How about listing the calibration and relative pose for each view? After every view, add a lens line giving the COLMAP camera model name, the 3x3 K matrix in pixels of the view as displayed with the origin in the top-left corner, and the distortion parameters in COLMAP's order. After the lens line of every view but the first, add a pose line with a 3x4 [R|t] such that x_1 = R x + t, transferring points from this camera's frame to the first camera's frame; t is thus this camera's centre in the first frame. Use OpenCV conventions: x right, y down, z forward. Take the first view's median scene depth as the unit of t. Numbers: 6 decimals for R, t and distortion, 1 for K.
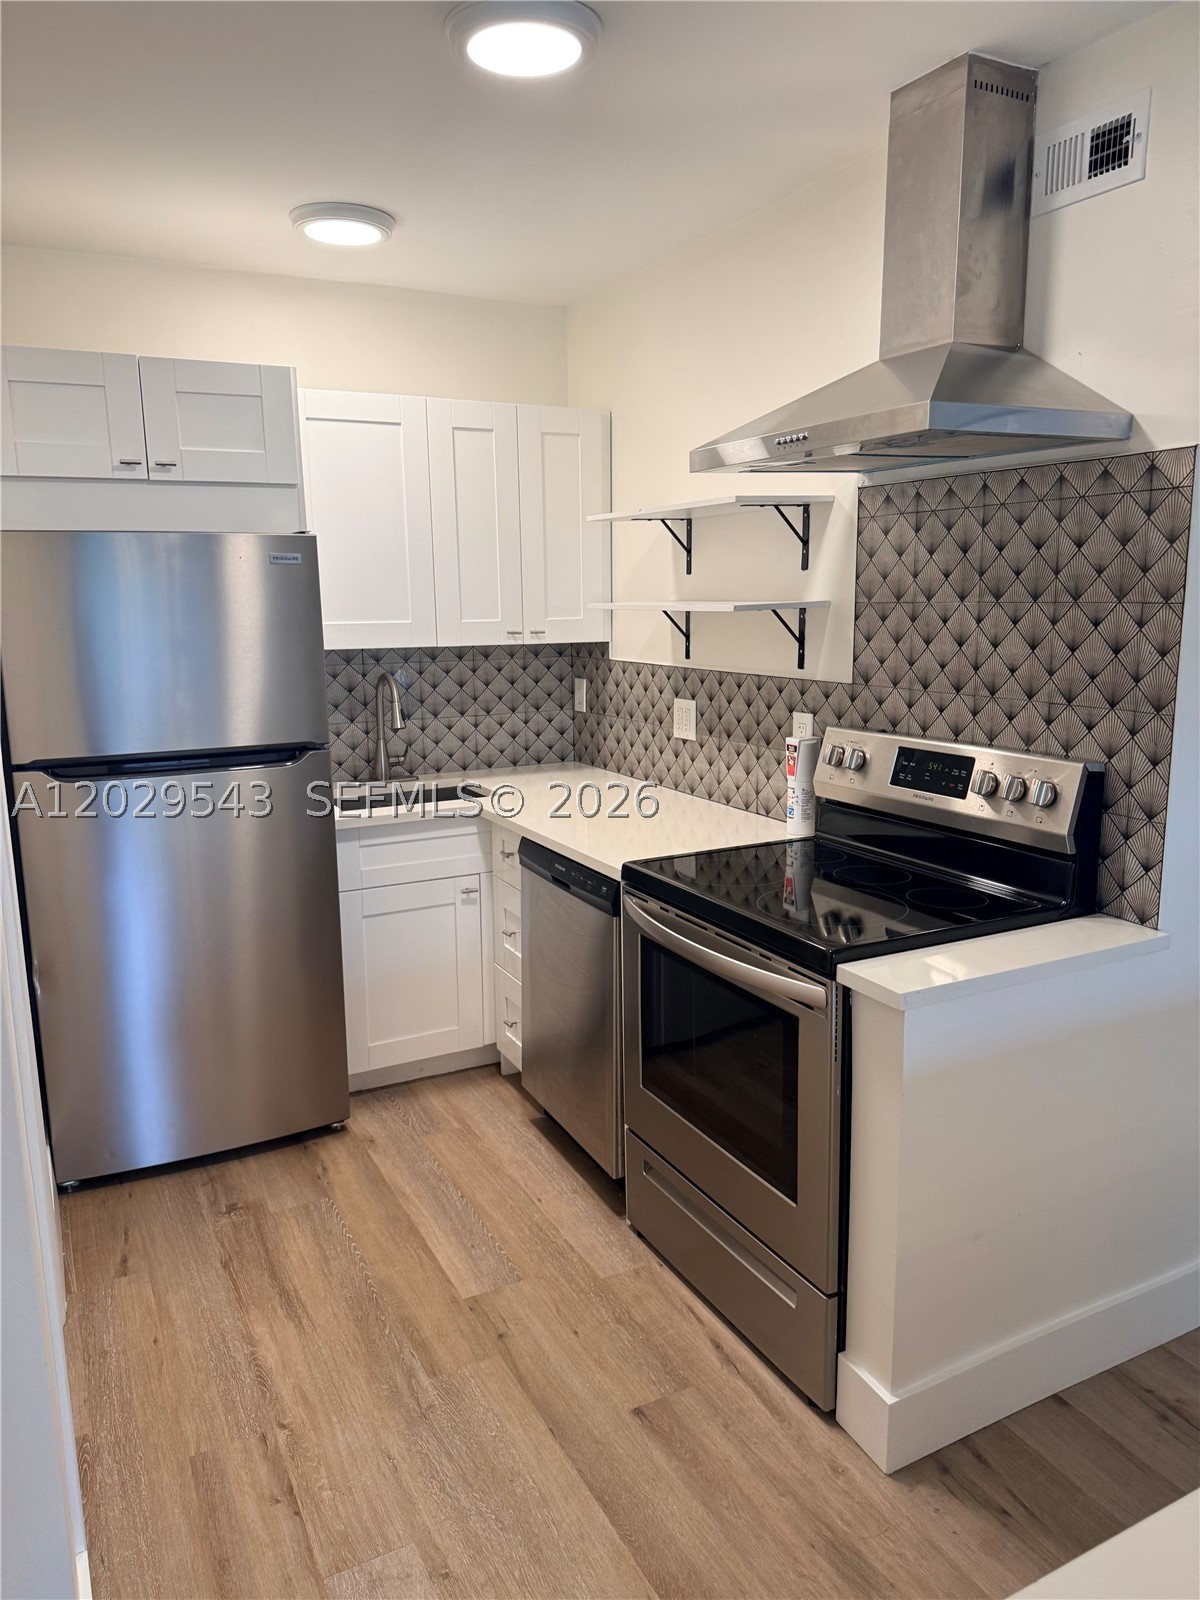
lens RADIAL K [[1147.4, 0, 599.6], [0, 1147.4, 800.4], [0, 0, 1]] dist [0.041434, -0.043496]
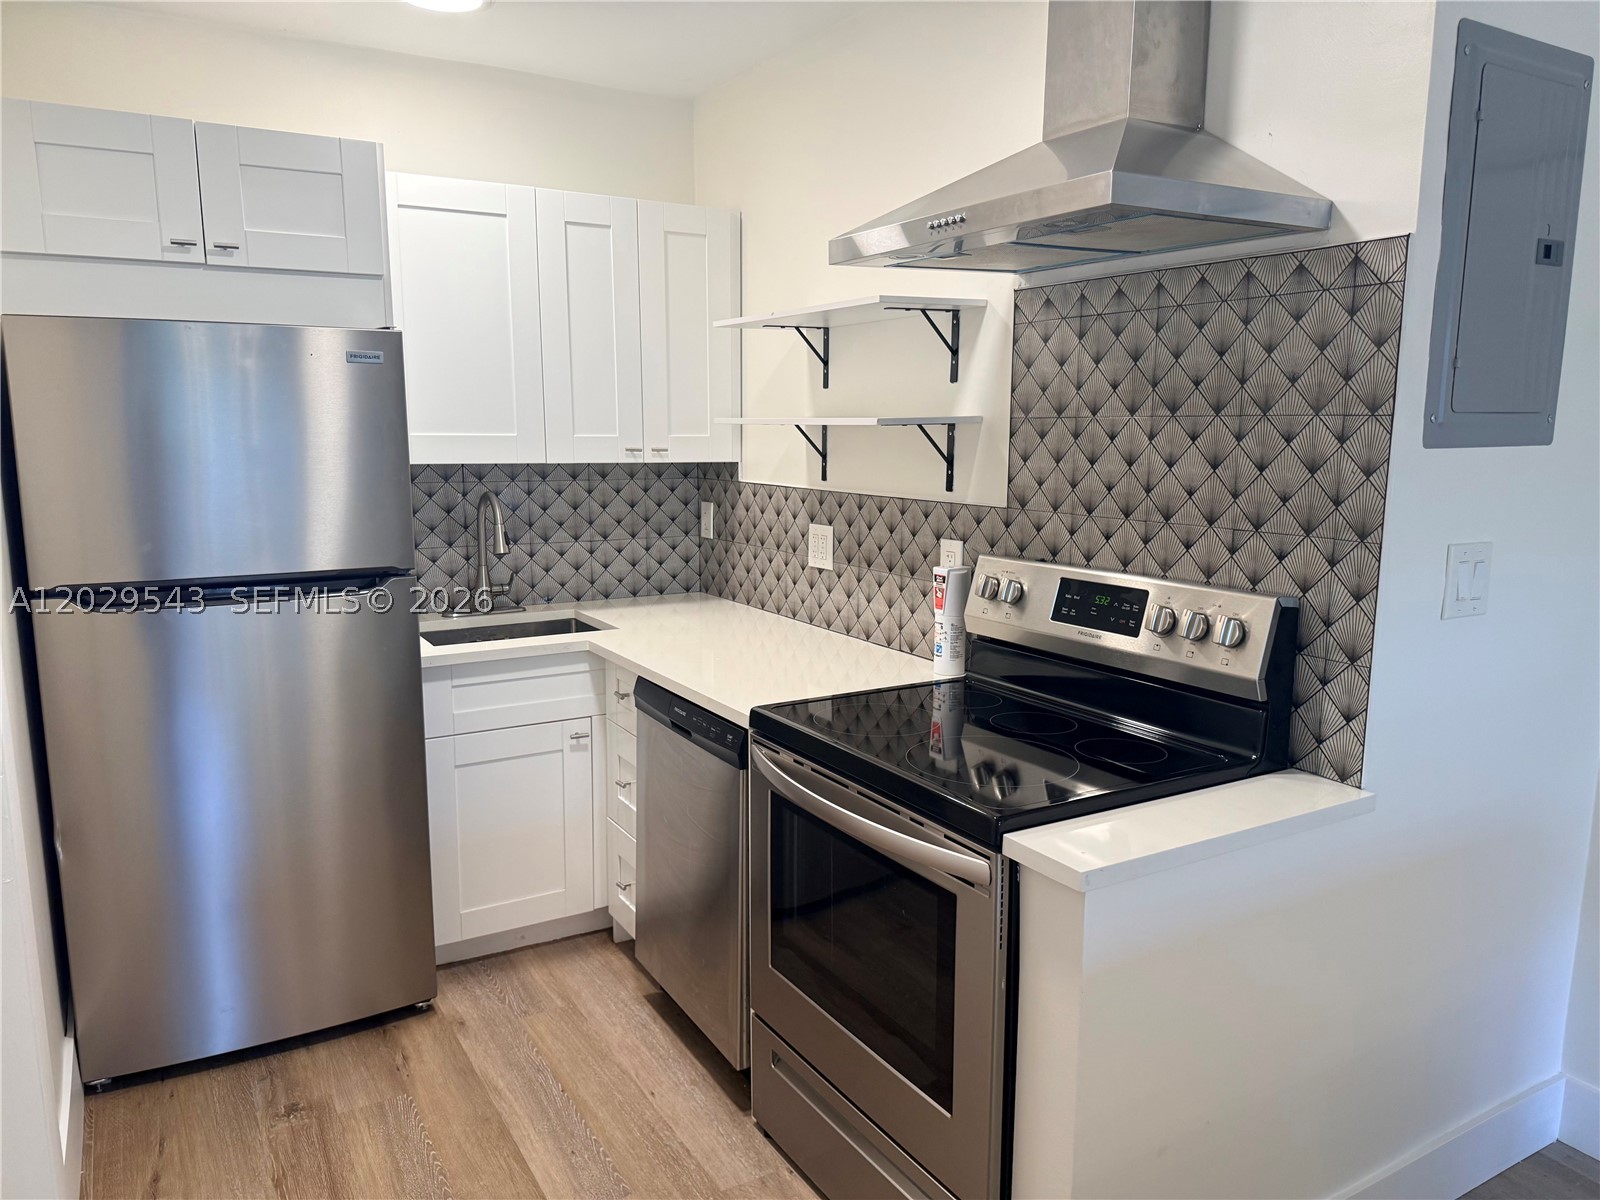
lens RADIAL K [[1147.4, 0, 811.9], [0, 1147.4, 608.8], [0, 0, 1]] dist [0.041434, -0.043496]
pose [[0.997509, 0.006210, 0.070261, 0.004310], [-0.004772, 0.999776, -0.020612, -0.002793], [-0.070374, 0.020225, 0.997316, 0.108378]]
